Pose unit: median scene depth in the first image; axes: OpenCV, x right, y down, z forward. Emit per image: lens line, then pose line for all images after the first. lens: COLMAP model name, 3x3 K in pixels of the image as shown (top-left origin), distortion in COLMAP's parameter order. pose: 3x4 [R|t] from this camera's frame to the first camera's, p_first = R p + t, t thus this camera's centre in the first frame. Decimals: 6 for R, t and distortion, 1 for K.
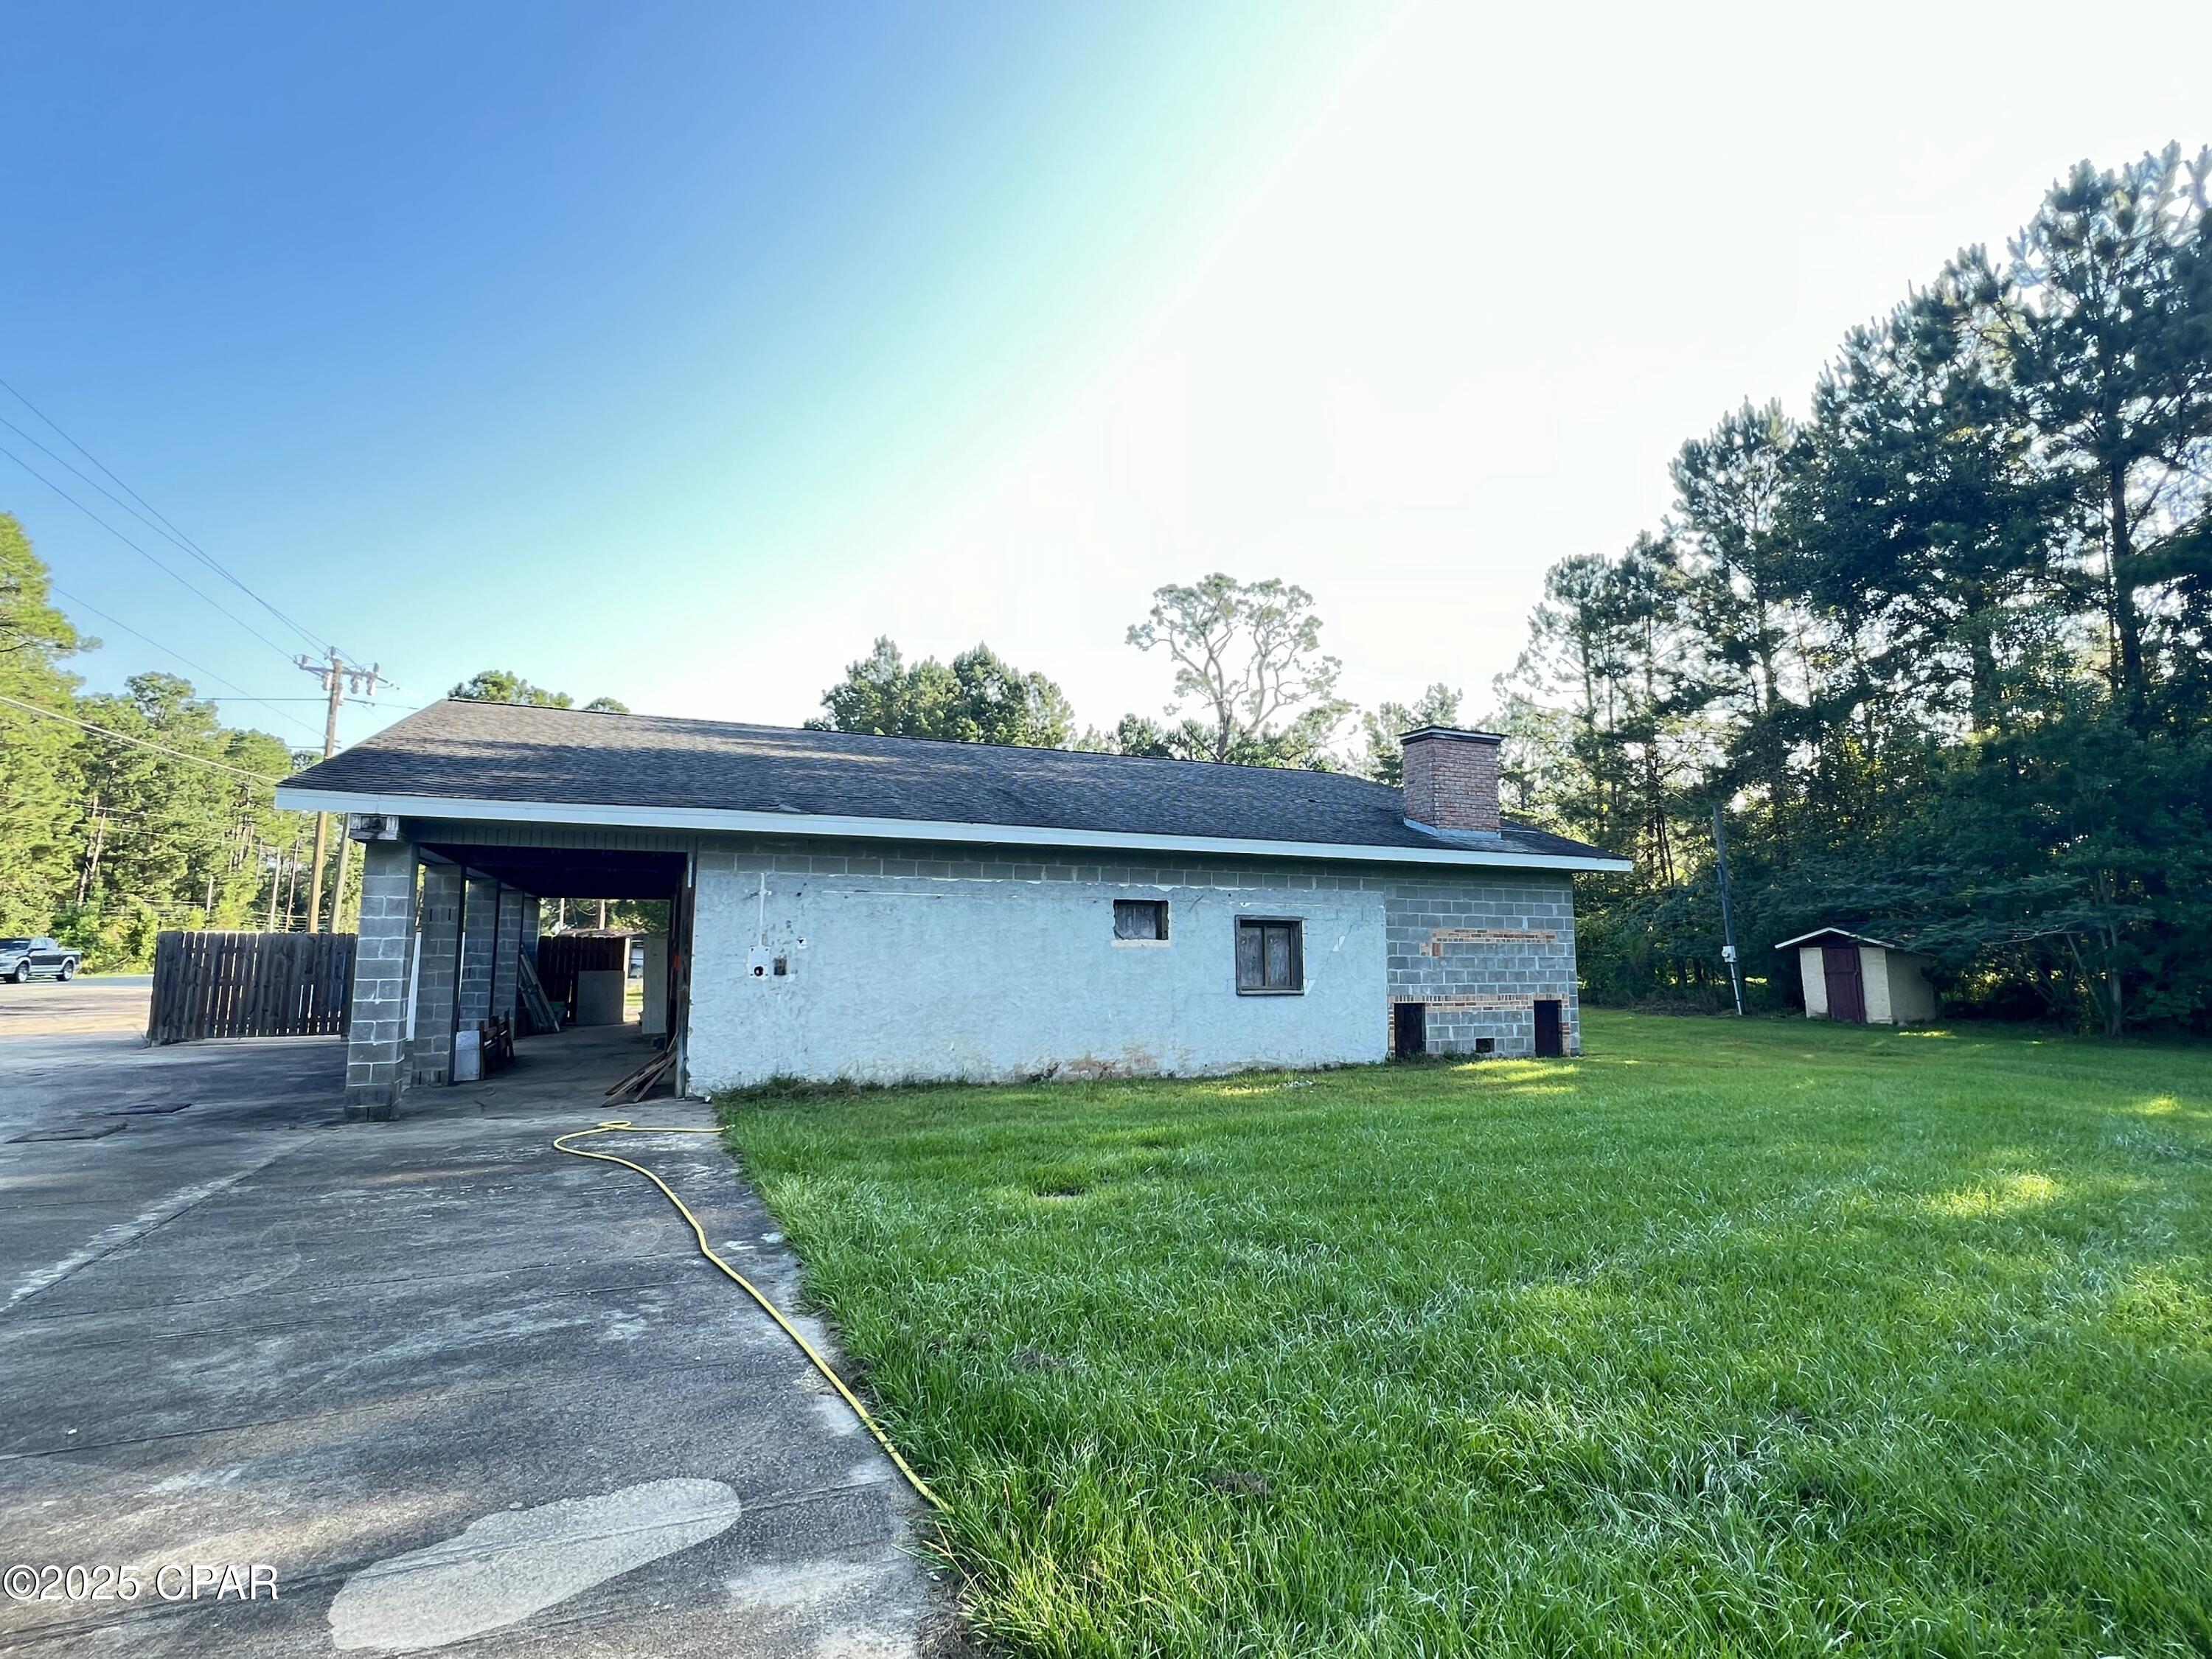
lens RADIAL K [[1064.3, 0, 1104.2], [0, 1064.3, 820.9], [0, 0, 1]] dist [-0.002779, 0.001183]
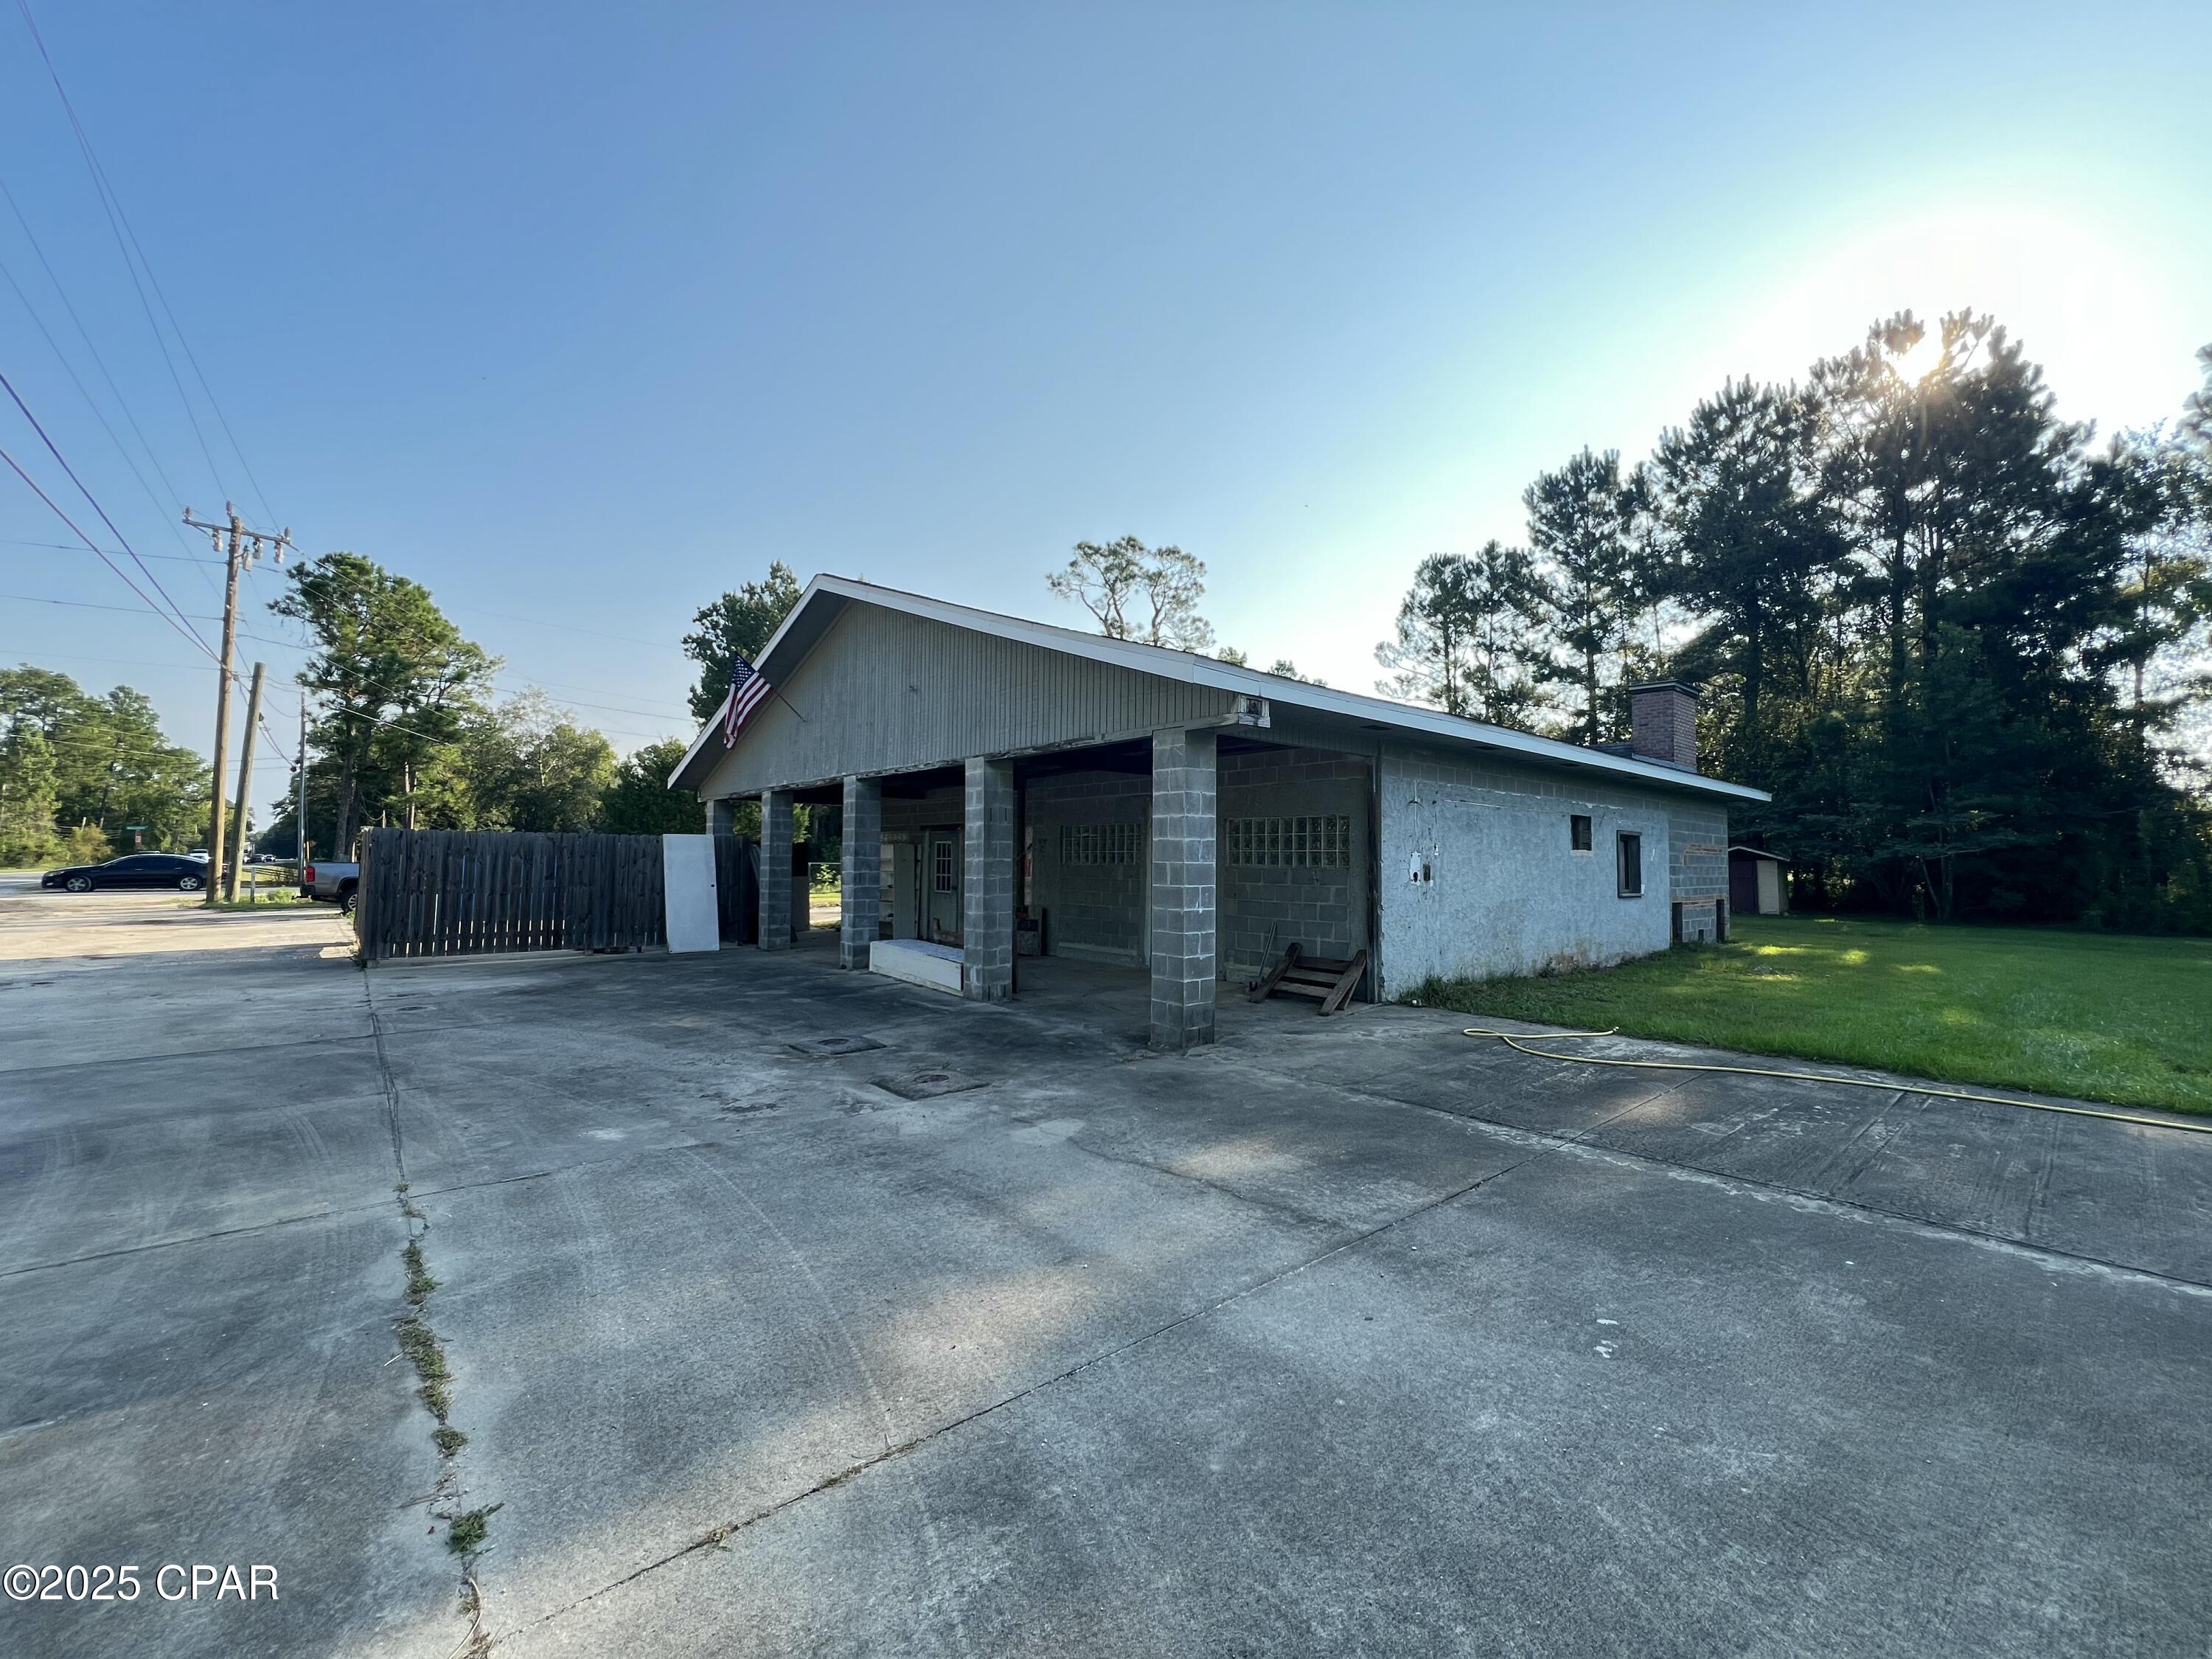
lens RADIAL K [[886.6, 0, 1098.2], [0, 886.6, 822.8], [0, 0, 1]] dist [-0.000930, 0.001004]
pose [[0.952985, 0.019368, 0.302399, -0.708324], [-0.042982, 0.996505, 0.071631, 0.034451], [-0.299955, -0.081261, 0.950486, 0.238213]]
